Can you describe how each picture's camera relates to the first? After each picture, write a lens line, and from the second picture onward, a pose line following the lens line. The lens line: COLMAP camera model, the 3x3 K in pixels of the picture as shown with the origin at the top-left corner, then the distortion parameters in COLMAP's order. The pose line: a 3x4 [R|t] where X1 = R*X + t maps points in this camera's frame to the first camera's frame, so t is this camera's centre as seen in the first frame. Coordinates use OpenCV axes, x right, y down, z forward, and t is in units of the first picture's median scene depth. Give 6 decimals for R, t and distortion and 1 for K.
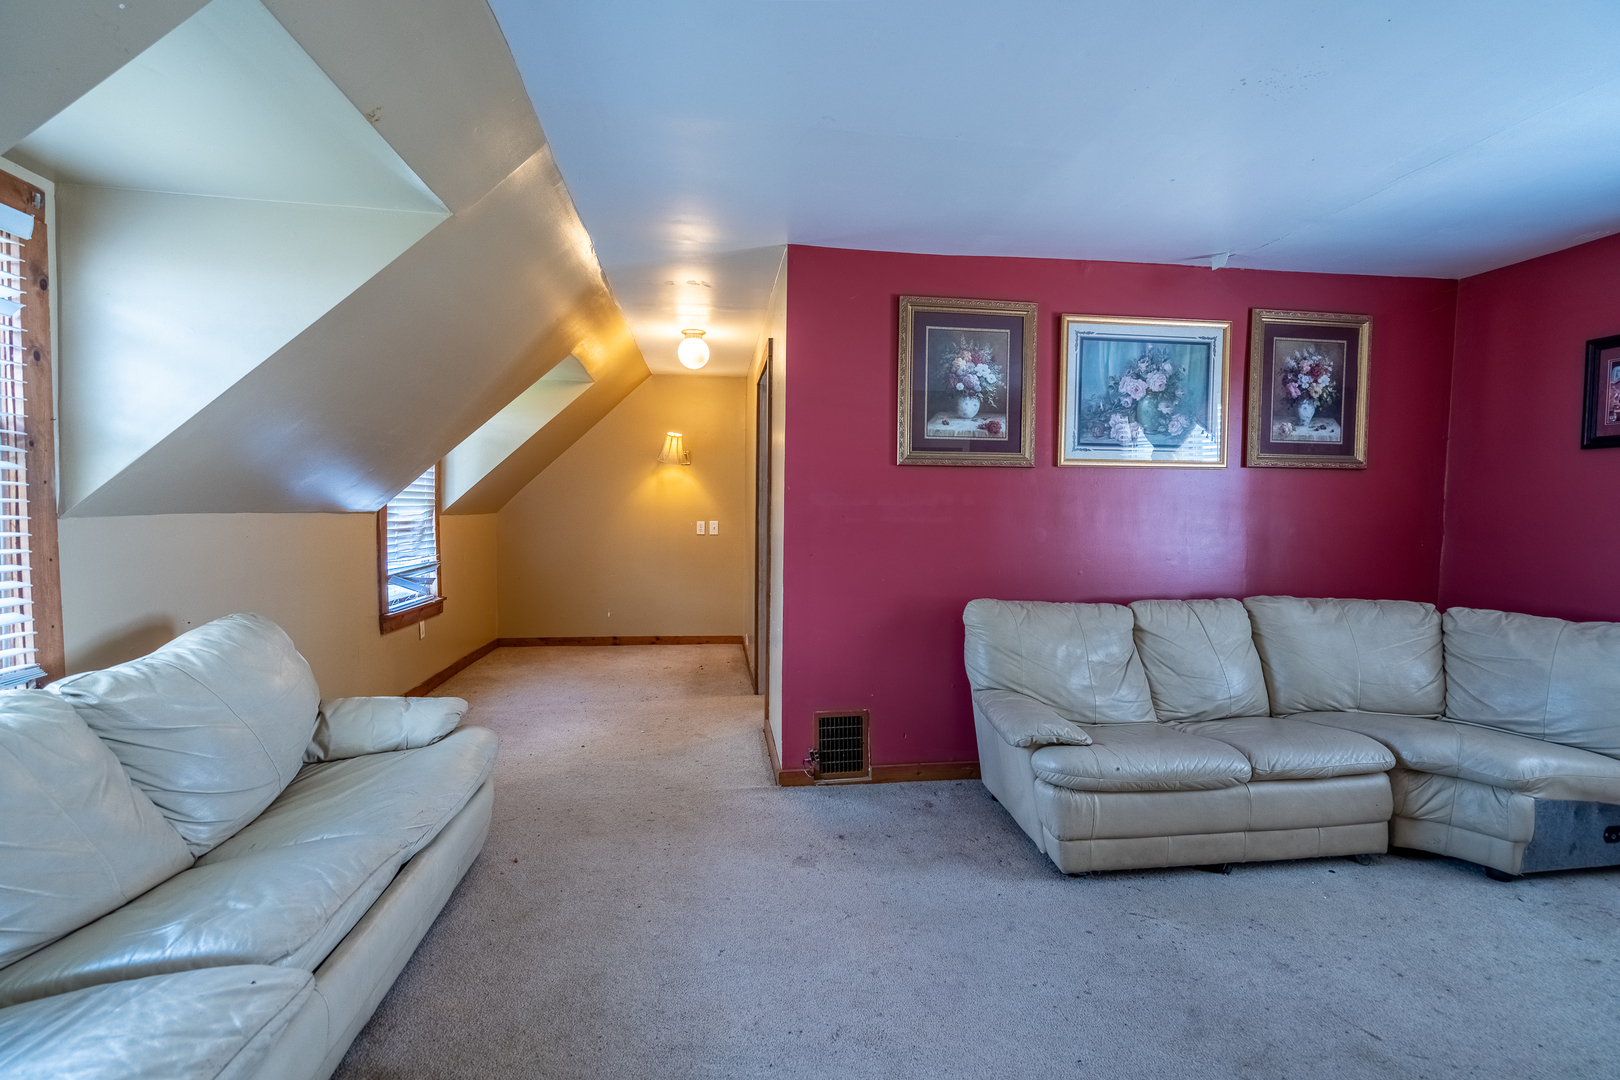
lens RADIAL K [[736.2, 0, 807.8], [0, 736.2, 542.0], [0, 0, 1]] dist [0.001201, 0.000695]
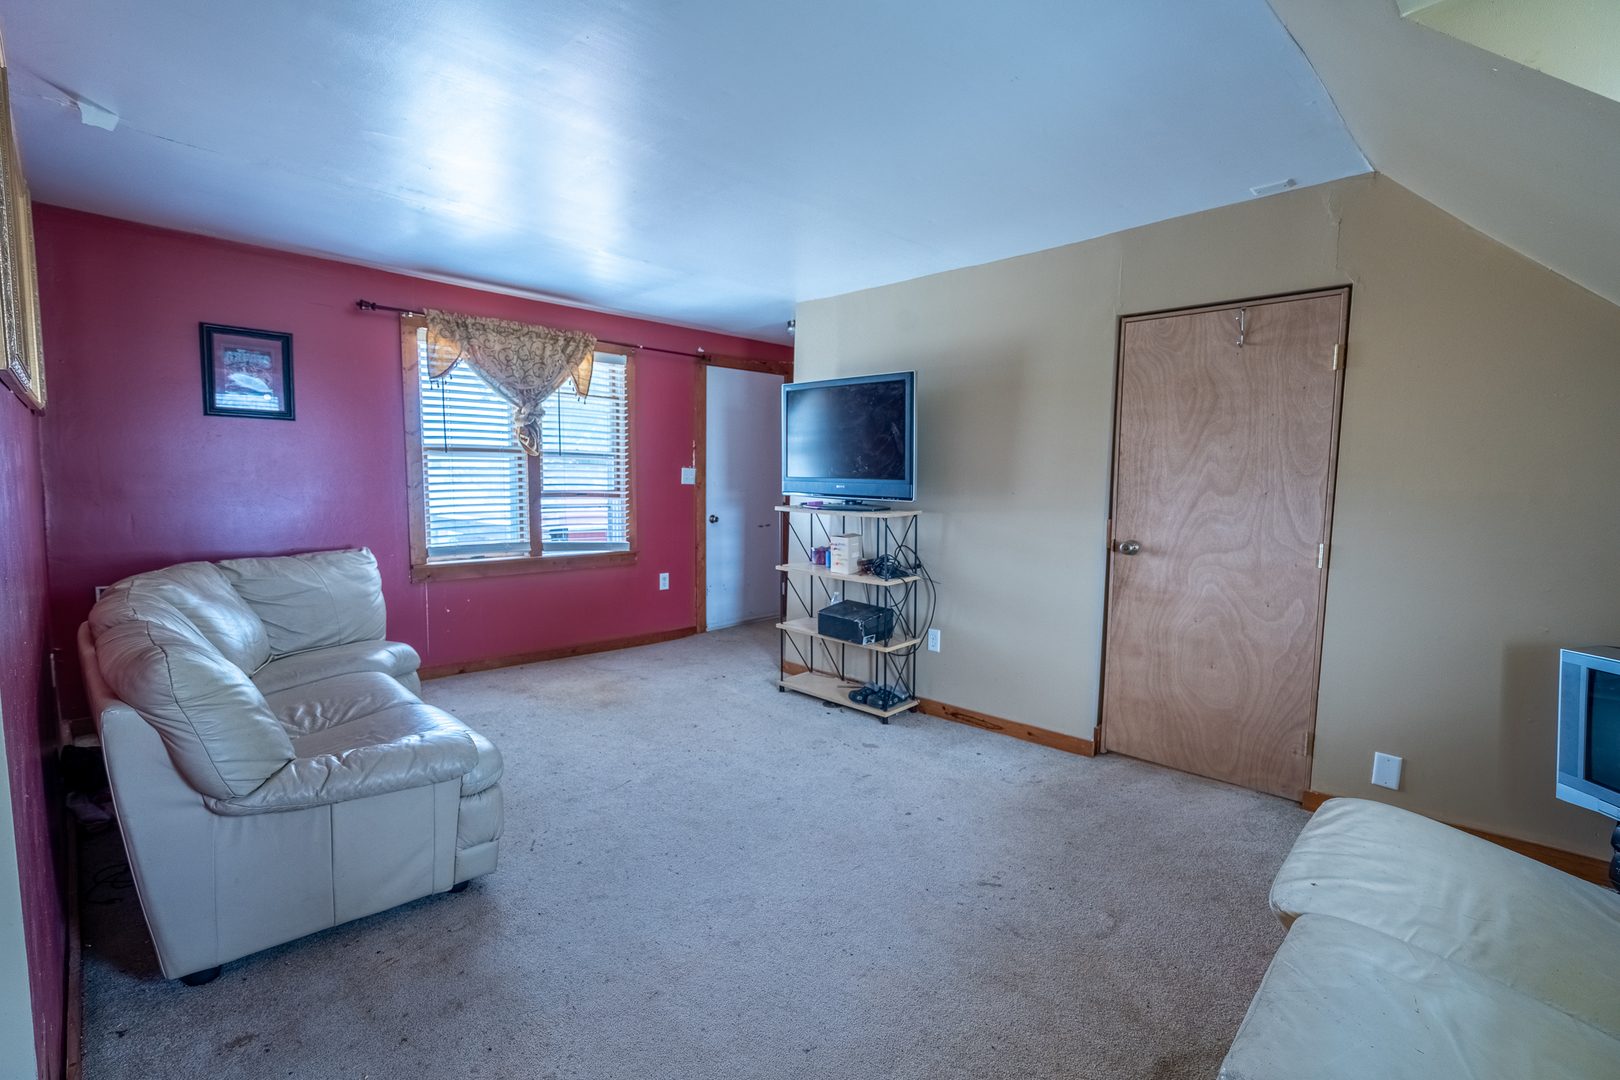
lens RADIAL K [[736.2, 0, 805.5], [0, 736.2, 530.4], [0, 0, 1]] dist [0.001201, 0.000695]
pose [[-0.617041, -0.070943, 0.783727, -0.489929], [0.019035, 0.994291, 0.104990, -0.051963], [-0.786701, 0.079701, -0.612168, 1.027000]]
